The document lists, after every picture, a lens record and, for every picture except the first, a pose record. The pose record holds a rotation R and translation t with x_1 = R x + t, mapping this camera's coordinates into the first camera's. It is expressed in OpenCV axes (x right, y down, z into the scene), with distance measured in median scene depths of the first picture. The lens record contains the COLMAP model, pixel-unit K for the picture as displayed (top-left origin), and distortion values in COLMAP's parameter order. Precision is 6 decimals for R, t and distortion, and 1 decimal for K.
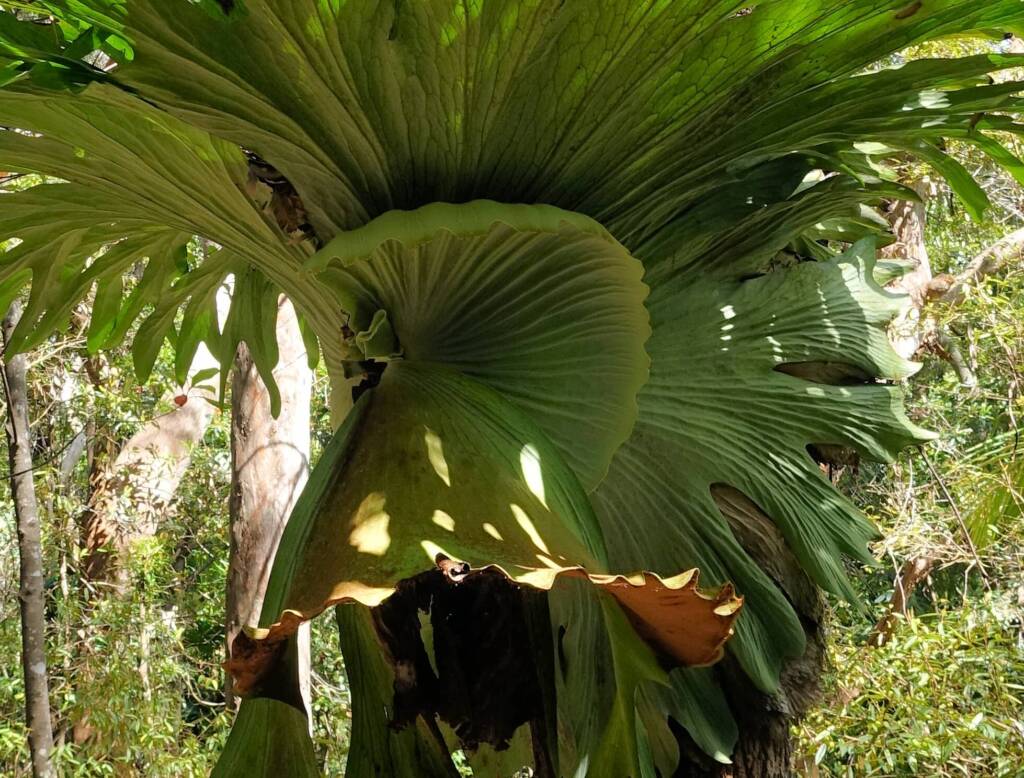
lens RADIAL K [[1973.0, 0, 498.3], [0, 1973.0, 371.2], [0, 0, 1]] dist [0.026780, -0.062732]
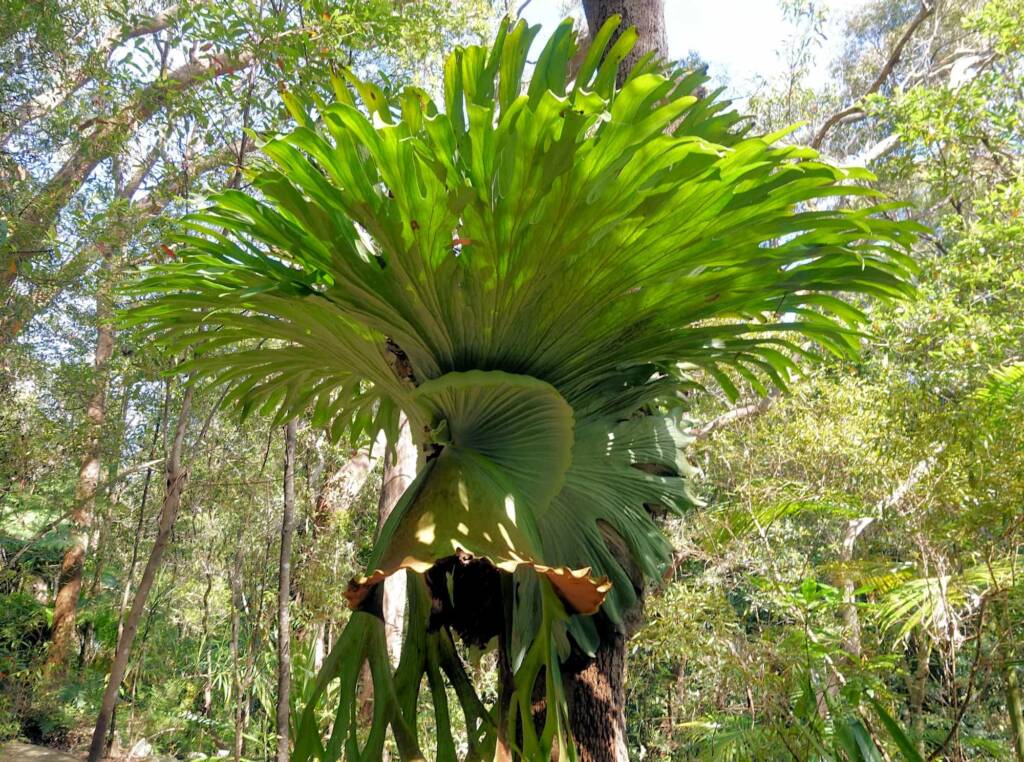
lens RADIAL K [[819.7, 0, 483.0], [0, 819.7, 376.5], [0, 0, 1]] dist [0.002749, -0.001415]
pose [[0.995540, 0.089252, -0.030568, 0.002888], [-0.091650, 0.991806, -0.089004, -0.003466], [0.022374, 0.091409, 0.995562, 0.144169]]
